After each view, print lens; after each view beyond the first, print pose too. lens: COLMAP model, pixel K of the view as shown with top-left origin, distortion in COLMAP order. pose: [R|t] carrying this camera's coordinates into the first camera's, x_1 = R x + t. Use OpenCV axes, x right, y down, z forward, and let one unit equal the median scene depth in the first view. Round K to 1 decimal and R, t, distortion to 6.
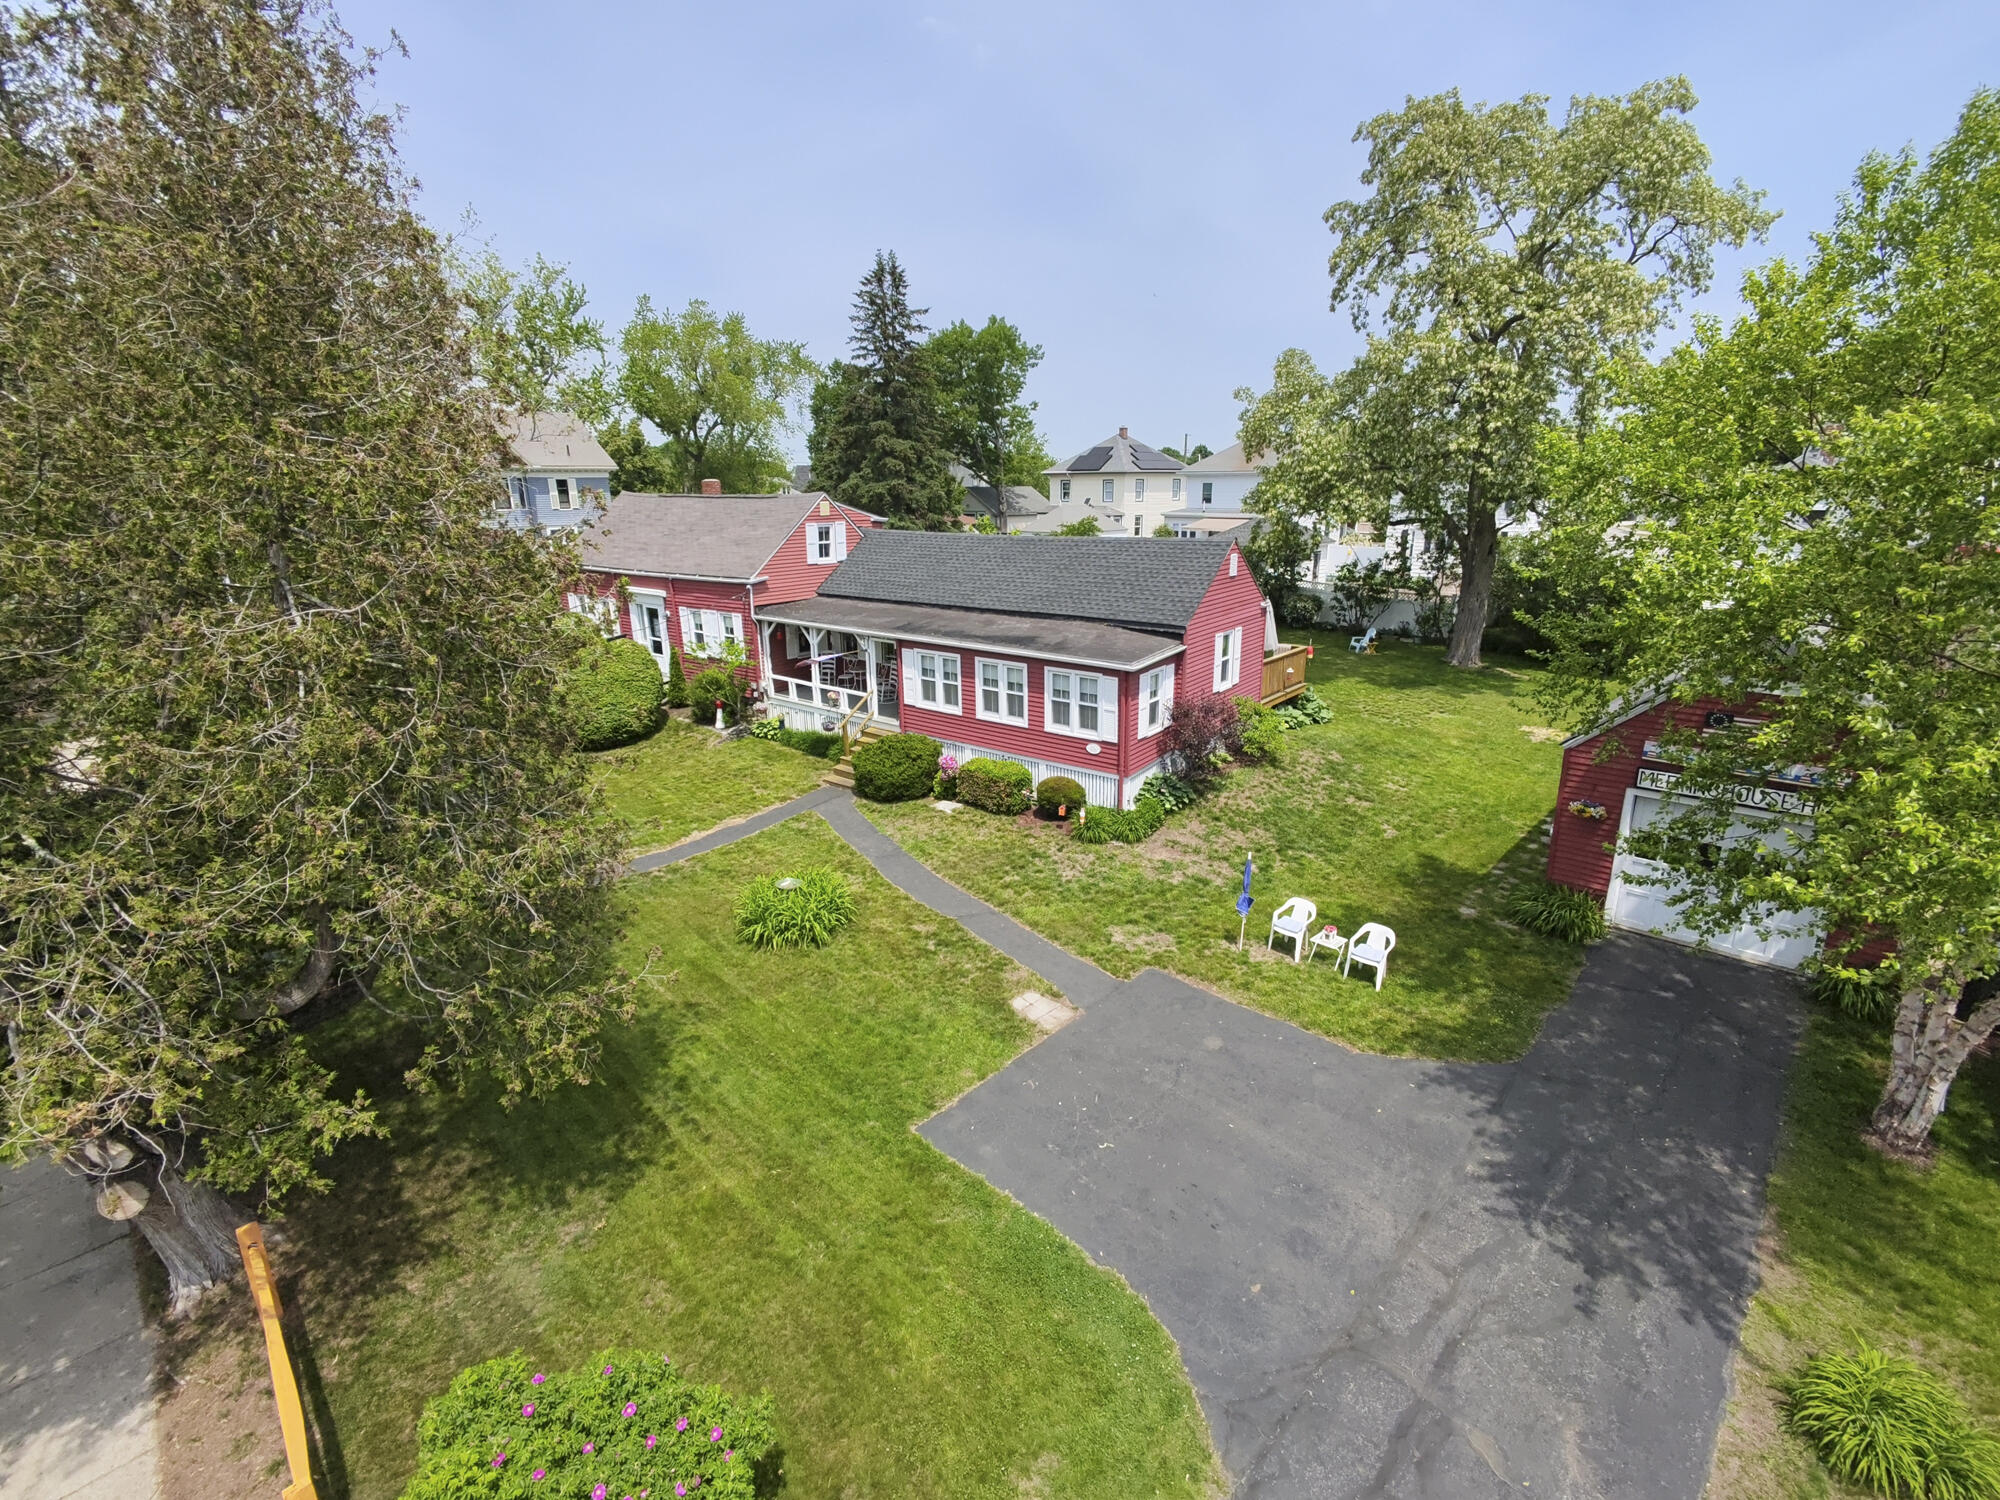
lens RADIAL K [[959.0, 0, 1000.0], [0, 959.0, 750.0], [0, 0, 1]] dist [0.004147, -0.006346]
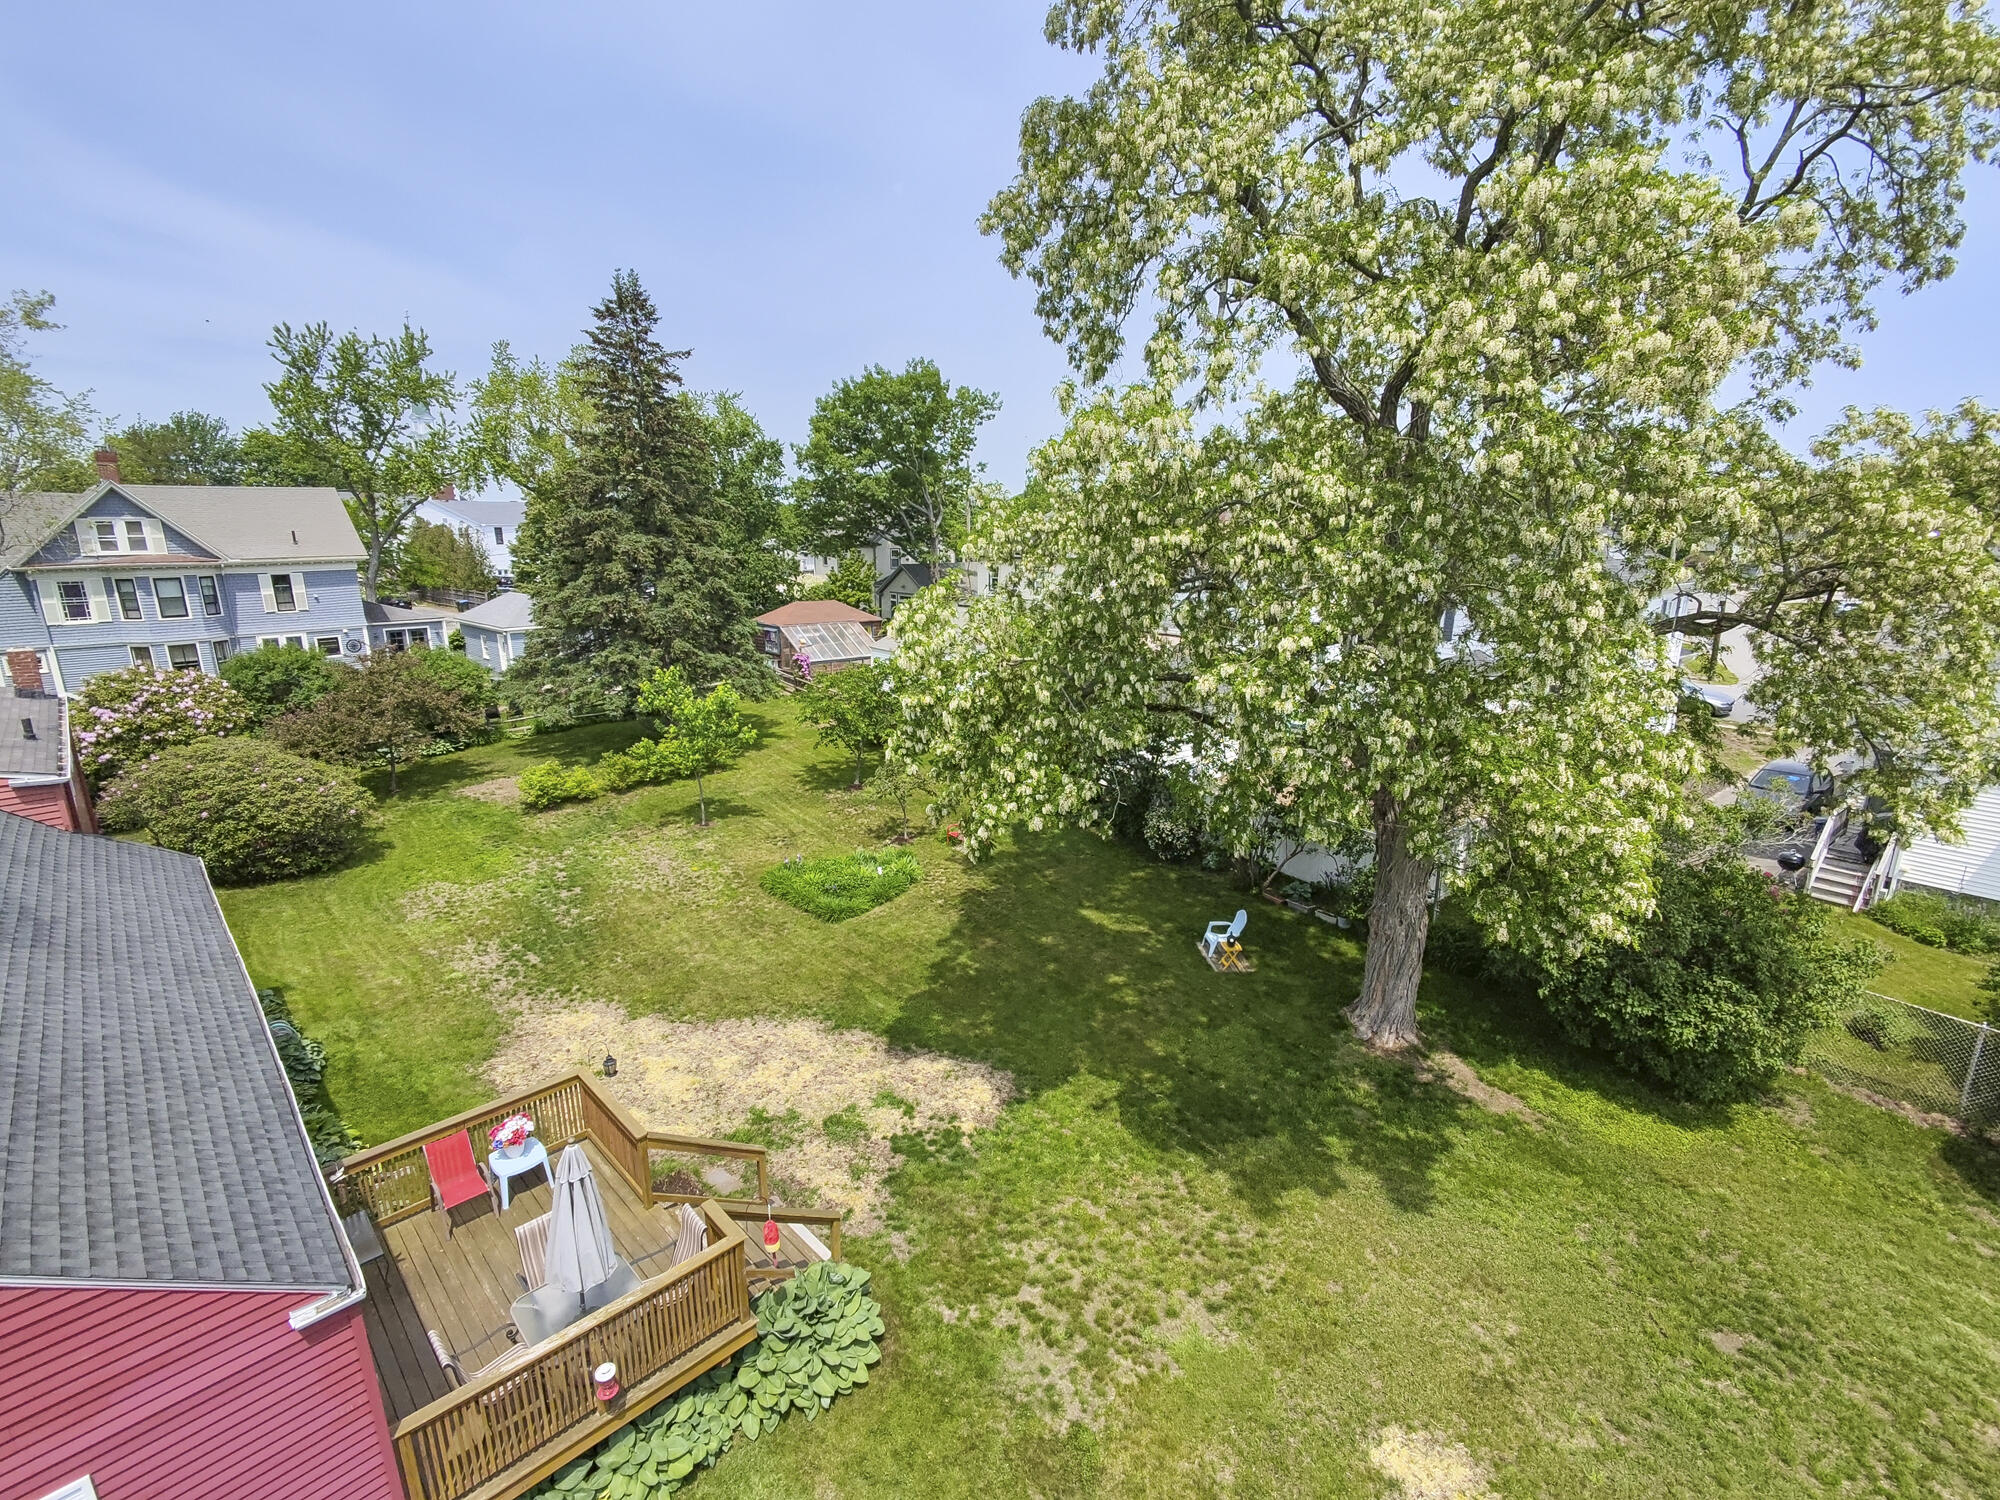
lens RADIAL K [[935.2, 0, 1019.2], [0, 935.2, 745.0], [0, 0, 1]] dist [-0.000566, -0.001295]
pose [[0.992675, 0.032126, -0.116466, 0.515135], [-0.036119, 0.998824, -0.032340, -0.323180], [0.115290, 0.036309, 0.992668, 0.729126]]
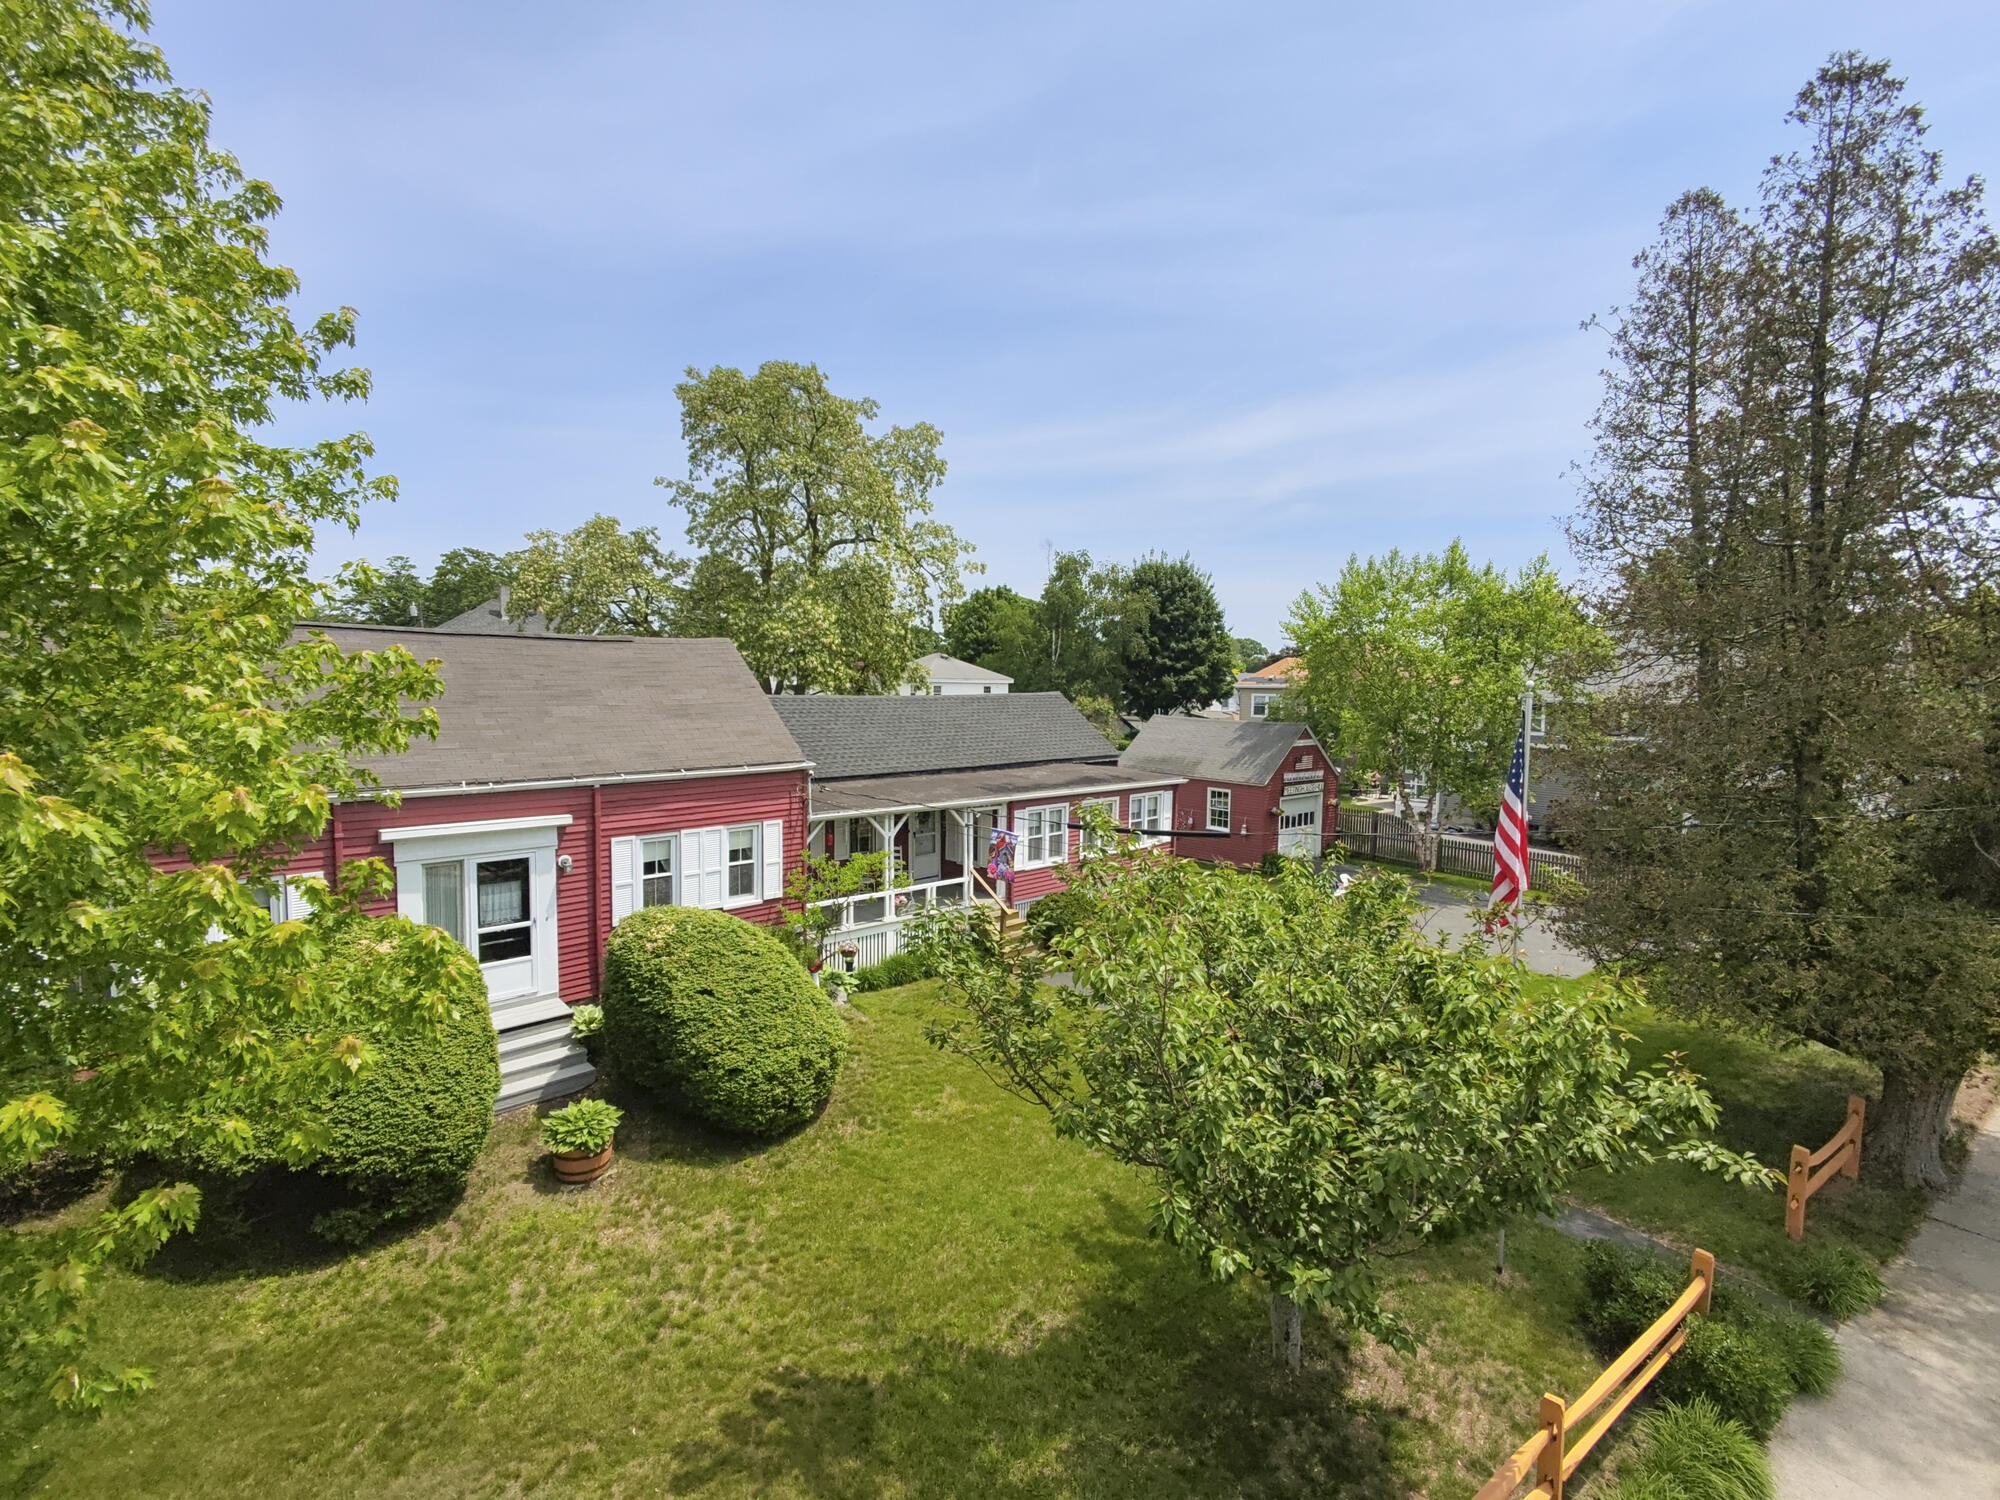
lens RADIAL K [[959.0, 0, 1000.0], [0, 959.0, 750.0], [0, 0, 1]] dist [0.004147, -0.006346]
pose [[0.094563, -0.051813, 0.994170, -0.976661], [0.265480, 0.963793, 0.024978, -0.182107], [-0.959468, 0.261570, 0.104894, 0.878799]]
